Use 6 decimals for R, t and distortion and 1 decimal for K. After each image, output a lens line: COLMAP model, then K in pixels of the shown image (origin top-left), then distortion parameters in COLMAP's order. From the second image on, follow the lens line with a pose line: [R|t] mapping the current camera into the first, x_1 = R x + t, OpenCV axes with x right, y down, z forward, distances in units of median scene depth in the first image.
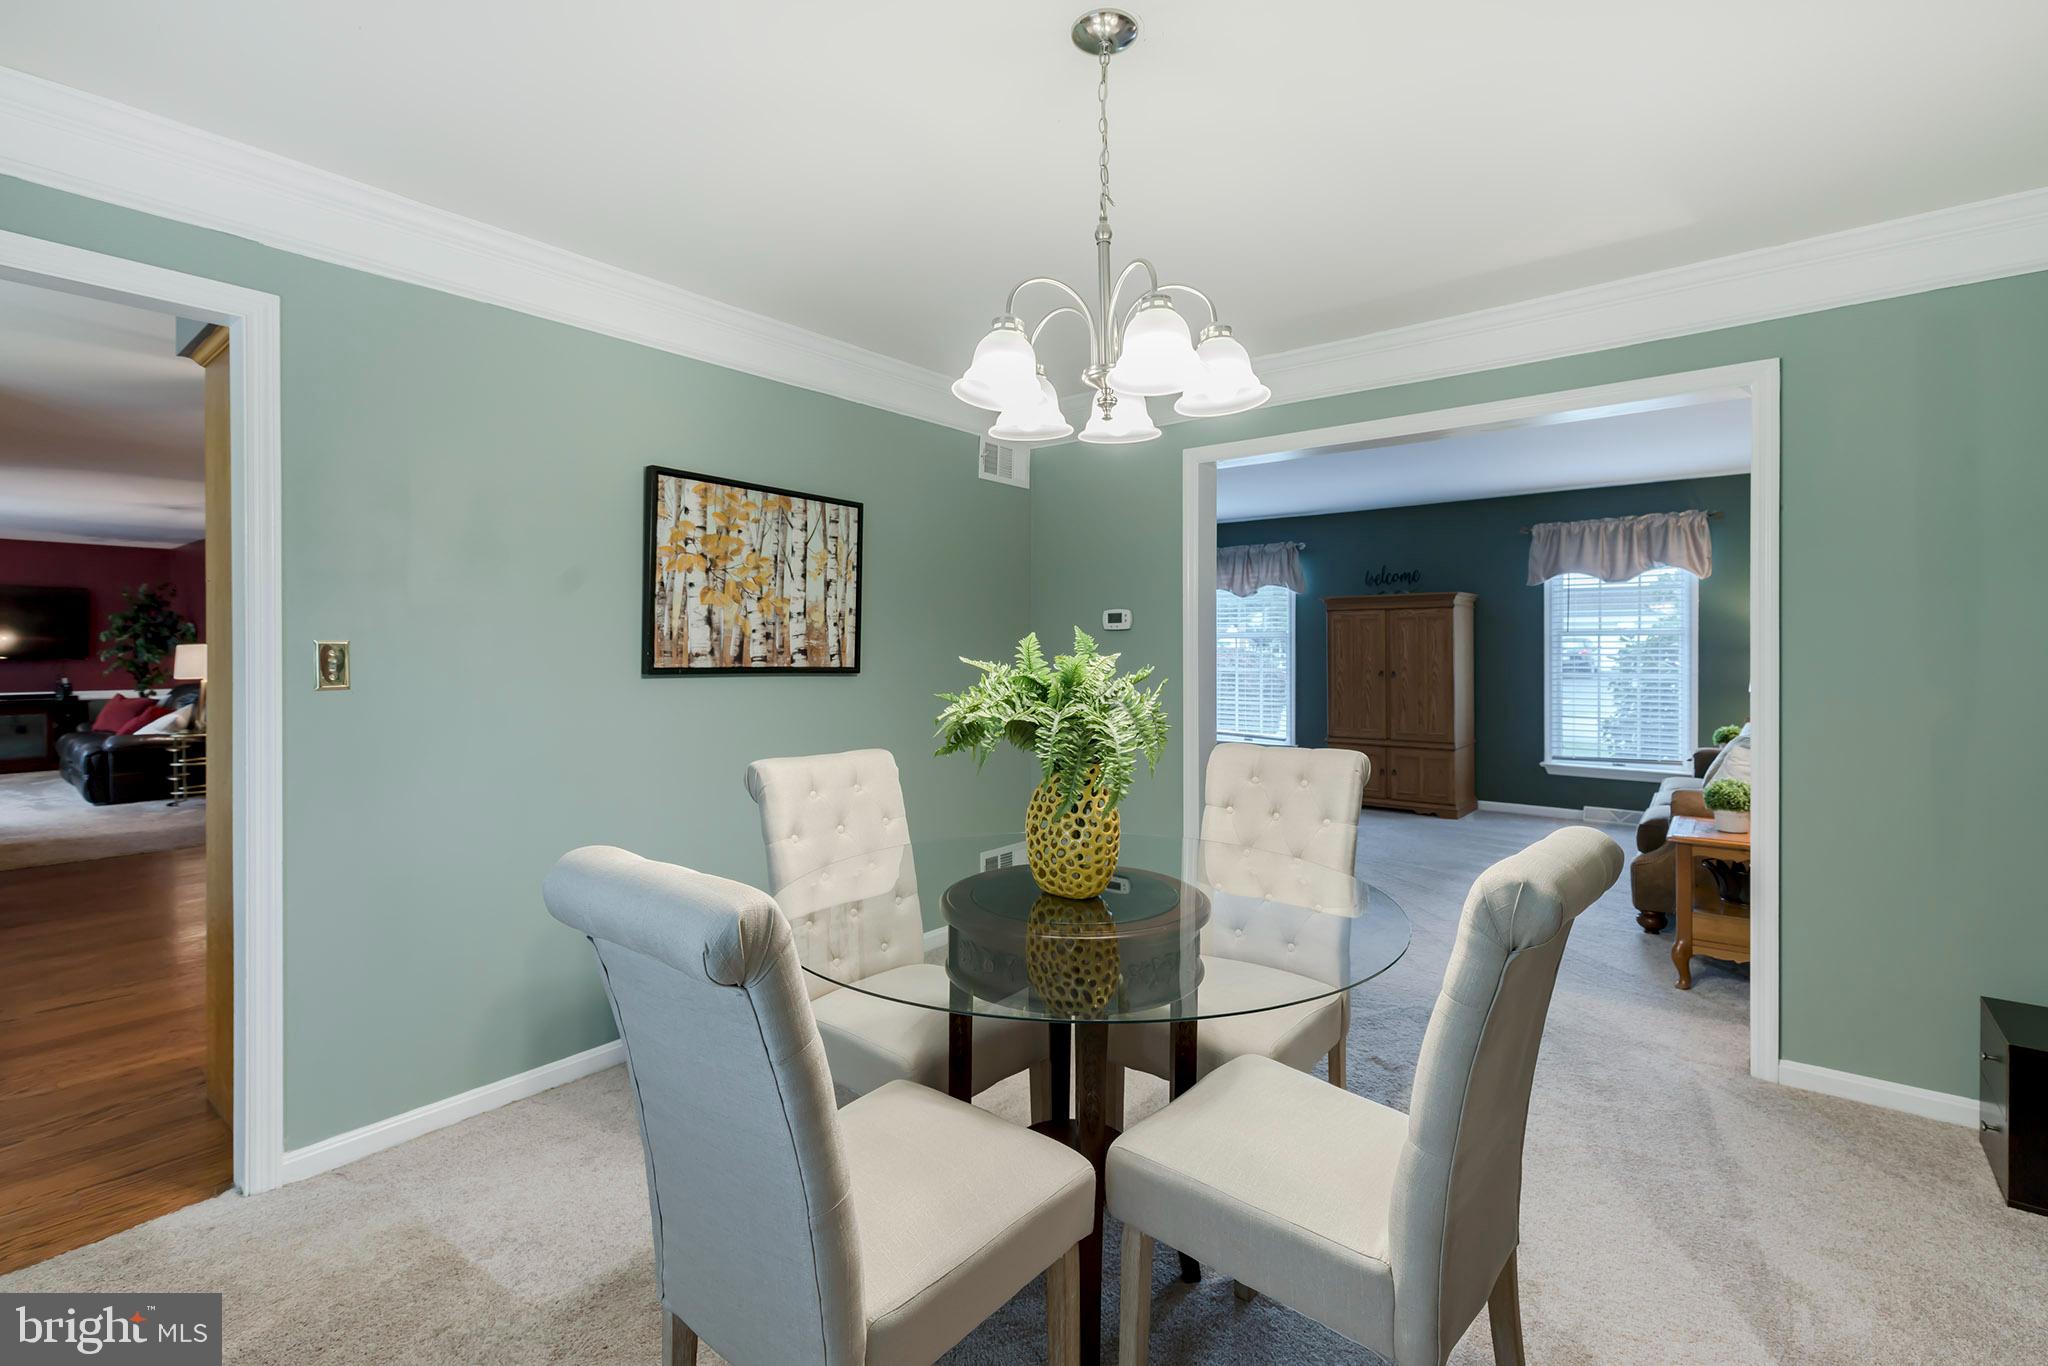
lens RADIAL K [[914.4, 0, 1029.2], [0, 914.4, 657.0], [0, 0, 1]] dist [0.004829, 0.000357]
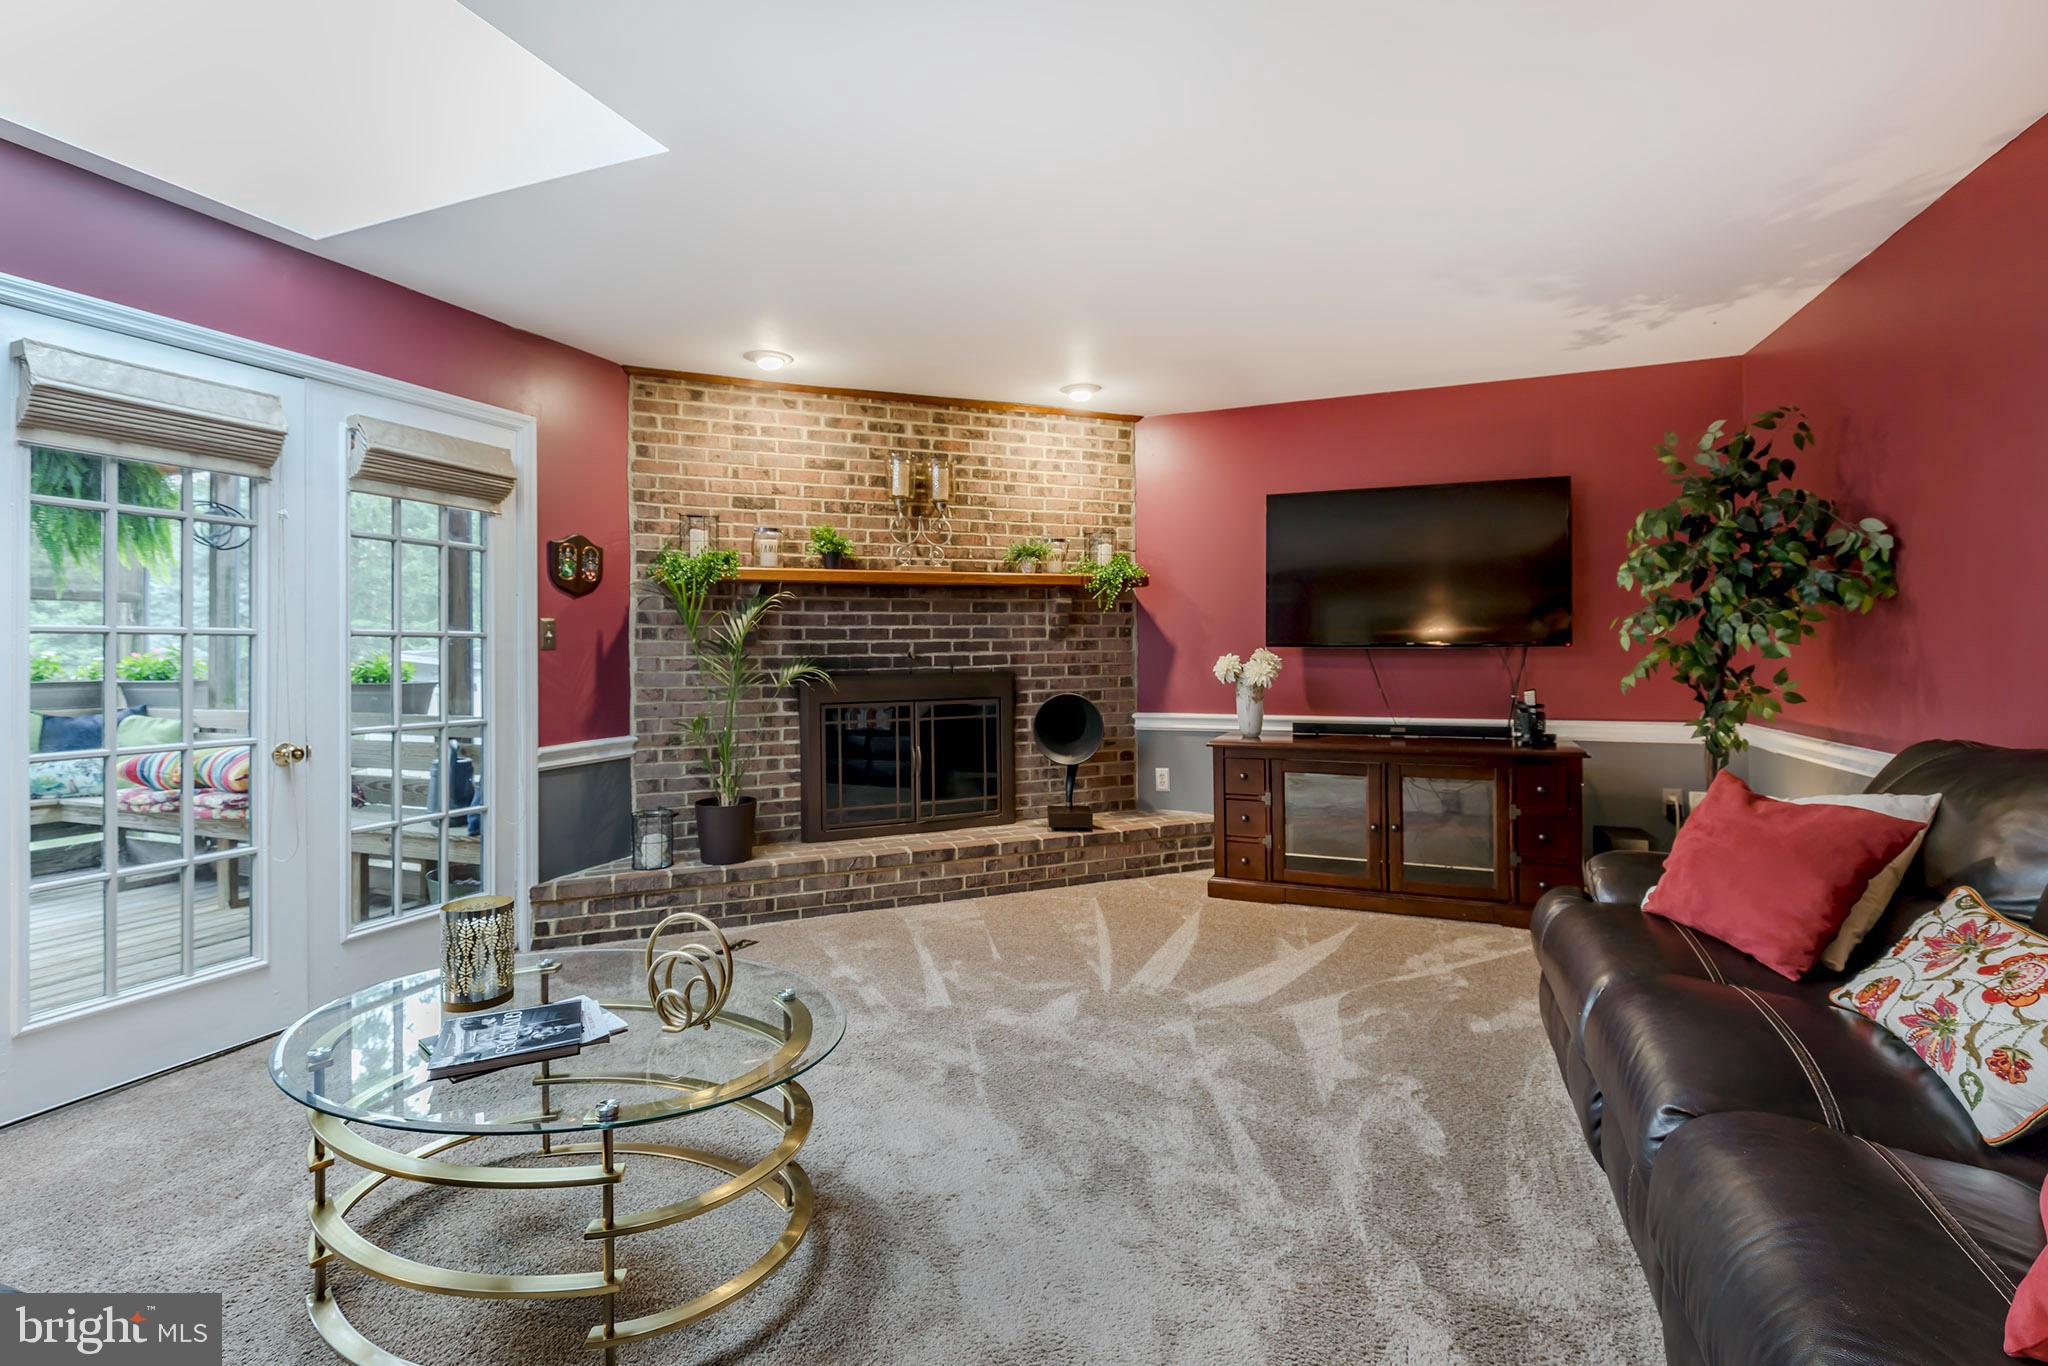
lens RADIAL K [[914.4, 0, 1029.2], [0, 914.4, 657.0], [0, 0, 1]] dist [0.004829, 0.000357]
pose [[0.294231, 0.009778, -0.955684, -0.725971], [-0.003185, 0.999952, 0.009251, 0.005555], [0.955729, 0.000322, 0.294248, 0.668081]]
